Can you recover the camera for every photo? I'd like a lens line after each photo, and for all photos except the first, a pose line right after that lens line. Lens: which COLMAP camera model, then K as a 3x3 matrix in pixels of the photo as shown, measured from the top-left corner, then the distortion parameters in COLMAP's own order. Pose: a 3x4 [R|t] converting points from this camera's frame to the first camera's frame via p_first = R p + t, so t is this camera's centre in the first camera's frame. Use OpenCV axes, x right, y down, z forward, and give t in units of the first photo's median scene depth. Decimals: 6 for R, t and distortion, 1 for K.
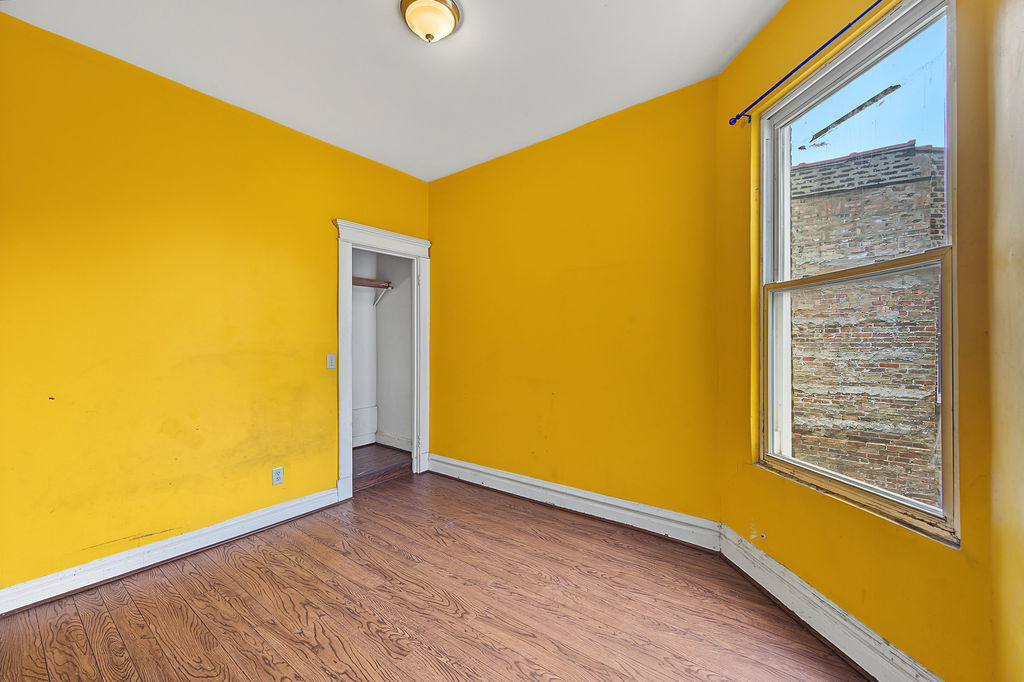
lens RADIAL K [[405.8, 0, 513.8], [0, 405.8, 342.7], [0, 0, 1]] dist [0.001119, -0.000372]
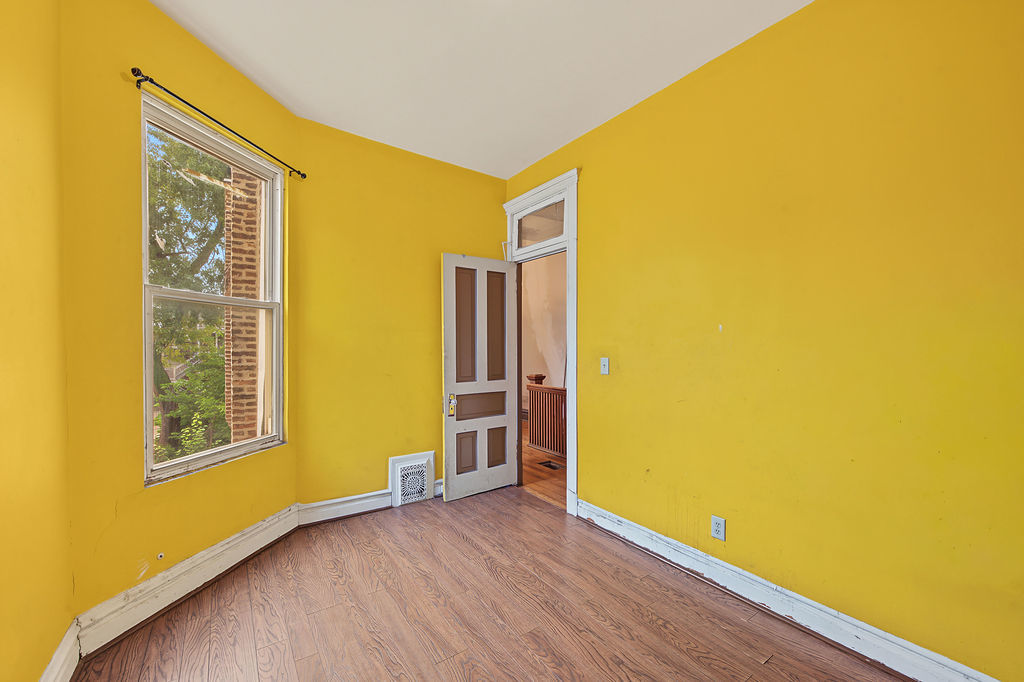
lens RADIAL K [[405.8, 0, 511.8], [0, 405.8, 344.7], [0, 0, 1]] dist [0.001119, -0.000372]
pose [[-0.955487, 0.004933, 0.294993, -0.444443], [0.001574, 0.999931, -0.011622, 0.001856], [-0.295030, -0.010640, -0.955429, 1.691080]]
